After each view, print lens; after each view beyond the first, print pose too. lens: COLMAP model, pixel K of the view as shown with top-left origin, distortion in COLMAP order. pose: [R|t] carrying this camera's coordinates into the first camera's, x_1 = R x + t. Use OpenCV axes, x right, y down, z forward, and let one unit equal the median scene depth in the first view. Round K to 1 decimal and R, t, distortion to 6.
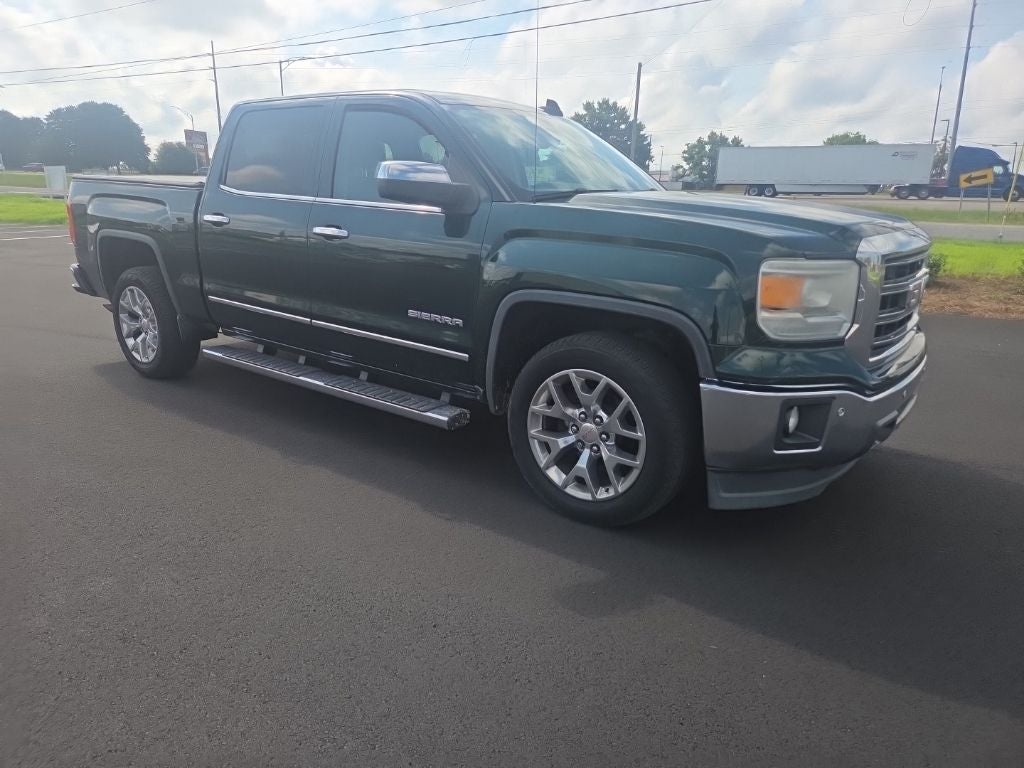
lens RADIAL K [[686.9, 0, 487.0], [0, 686.9, 379.0], [0, 0, 1]] dist [0.068052, -0.055579]
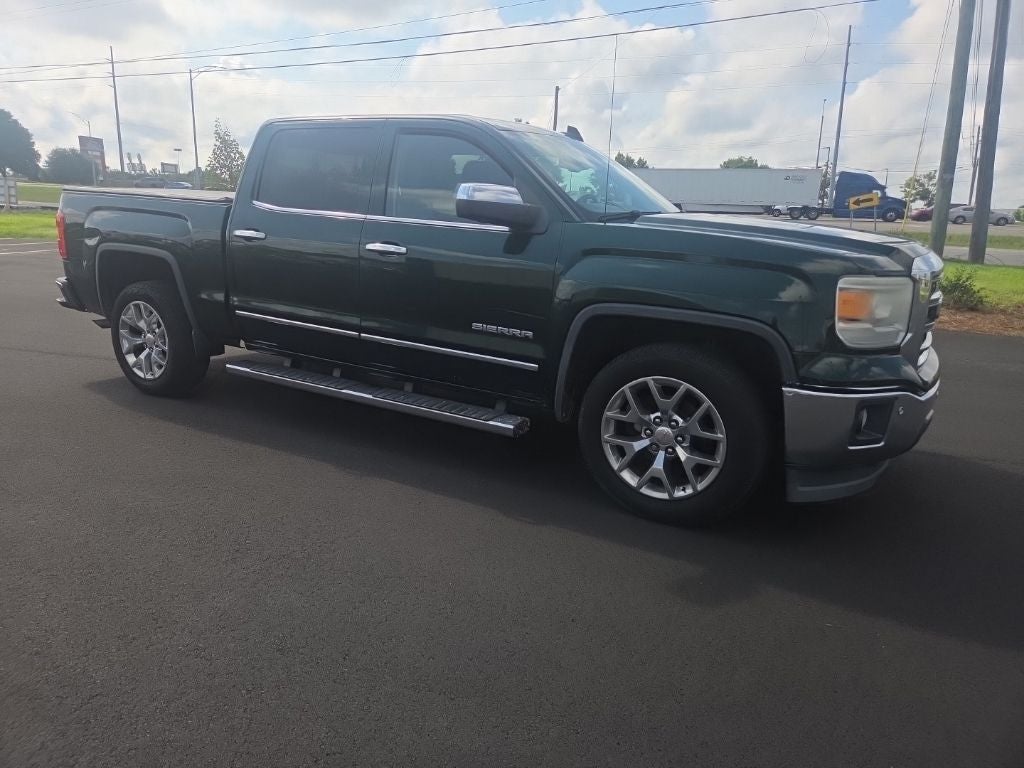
lens RADIAL K [[685.9, 0, 488.6], [0, 685.9, 360.7], [0, 0, 1]] dist [0.069496, -0.054670]
pose [[0.992379, -0.013196, 0.122512, -0.222334], [0.018573, 0.998909, -0.042855, 0.001838], [-0.121813, 0.044804, 0.991541, -0.031533]]
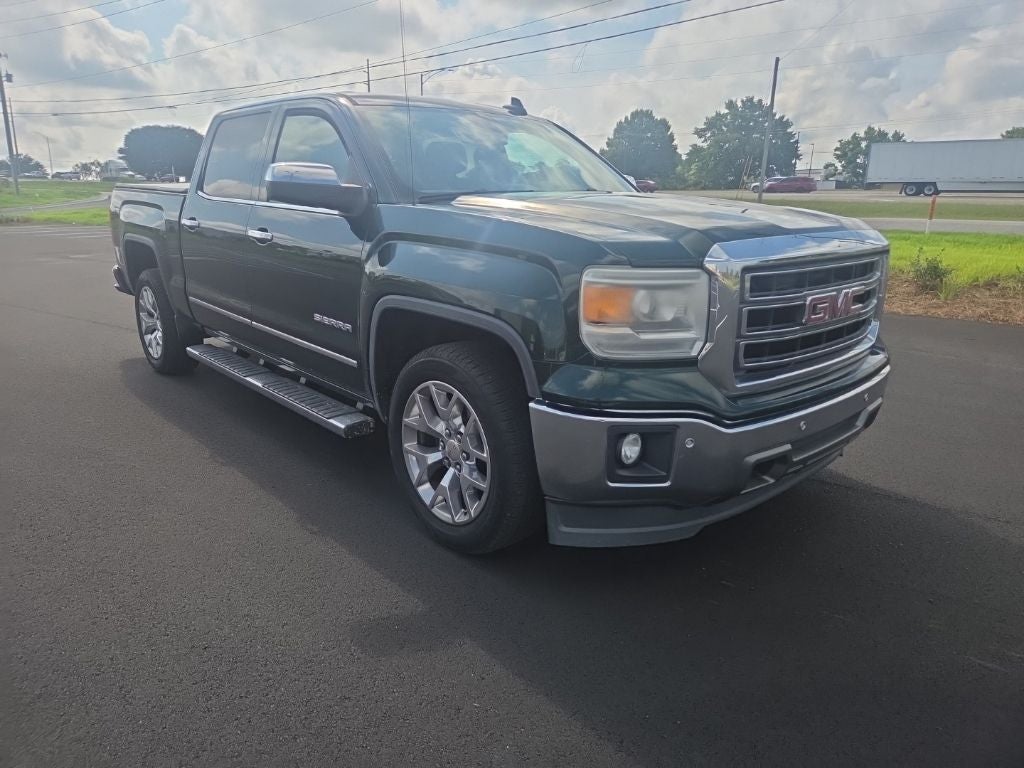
lens RADIAL K [[685.9, 0, 488.6], [0, 685.9, 360.7], [0, 0, 1]] dist [0.069496, -0.054670]
pose [[0.982375, 0.032831, -0.184013, 0.319101], [-0.038263, 0.998928, -0.026044, -0.017662], [0.182960, 0.032626, 0.982579, 0.083021]]
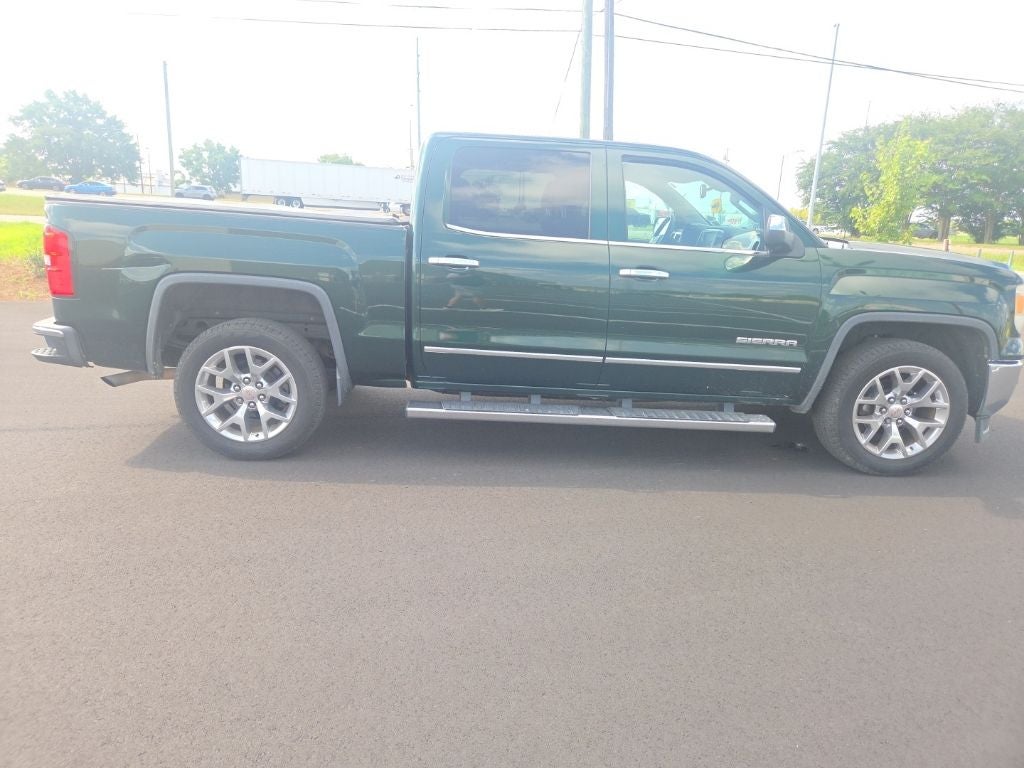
lens RADIAL K [[685.1, 0, 488.2], [0, 685.1, 387.7], [0, 0, 1]] dist [0.067824, -0.055828]
pose [[0.771932, -0.137728, 0.620606, -1.204787], [0.137271, 0.989330, 0.048815, -0.134322], [-0.620707, 0.047509, 0.782602, 0.353908]]
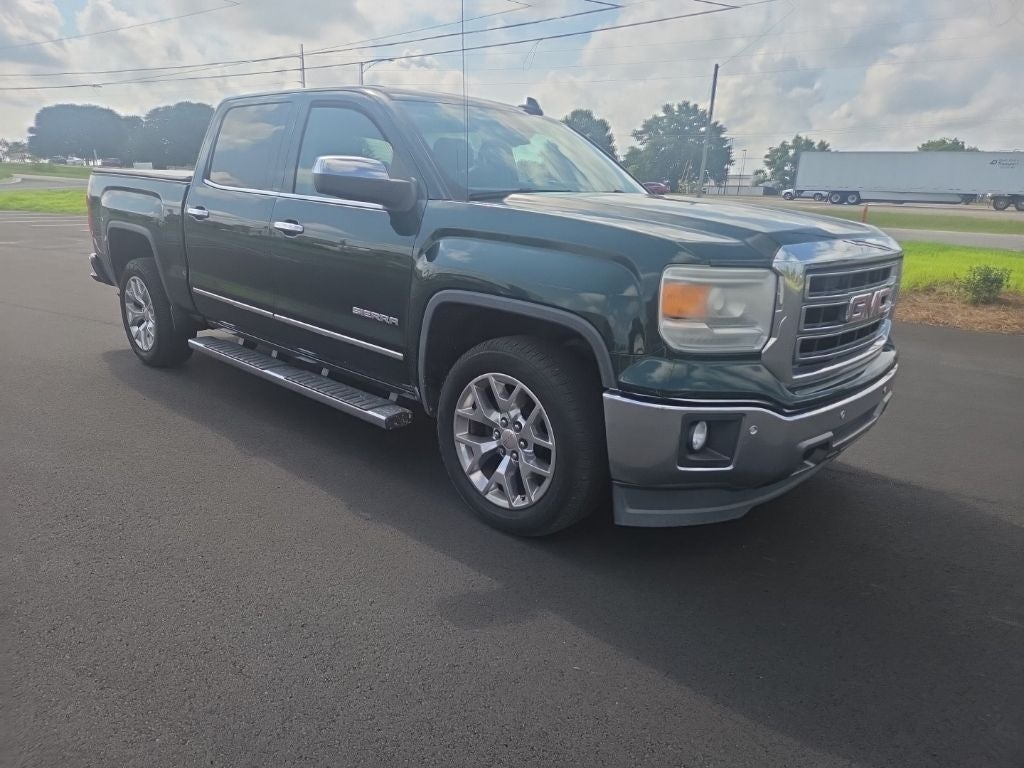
lens RADIAL K [[686.9, 0, 487.0], [0, 686.9, 379.0], [0, 0, 1]] dist [0.068052, -0.055579]
pose [[0.994500, 0.044003, -0.095046, 0.181097], [-0.044234, 0.999021, -0.000318, -0.004284], [0.094939, 0.004520, 0.995473, 0.026761]]
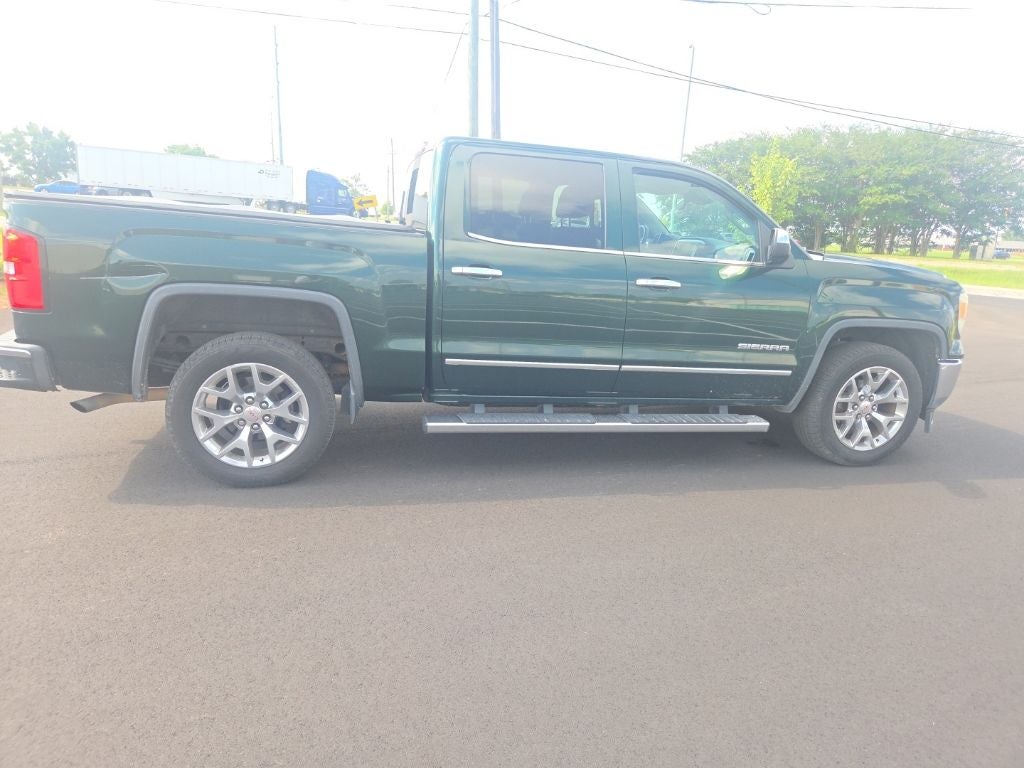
lens RADIAL K [[684.6, 0, 503.4], [0, 684.6, 396.7], [0, 0, 1]] dist [0.071646, -0.059440]
pose [[0.624165, -0.167986, 0.763019, -1.369162], [0.155705, 0.983766, 0.089217, -0.187422], [-0.765620, 0.063120, 0.640189, 0.544985]]
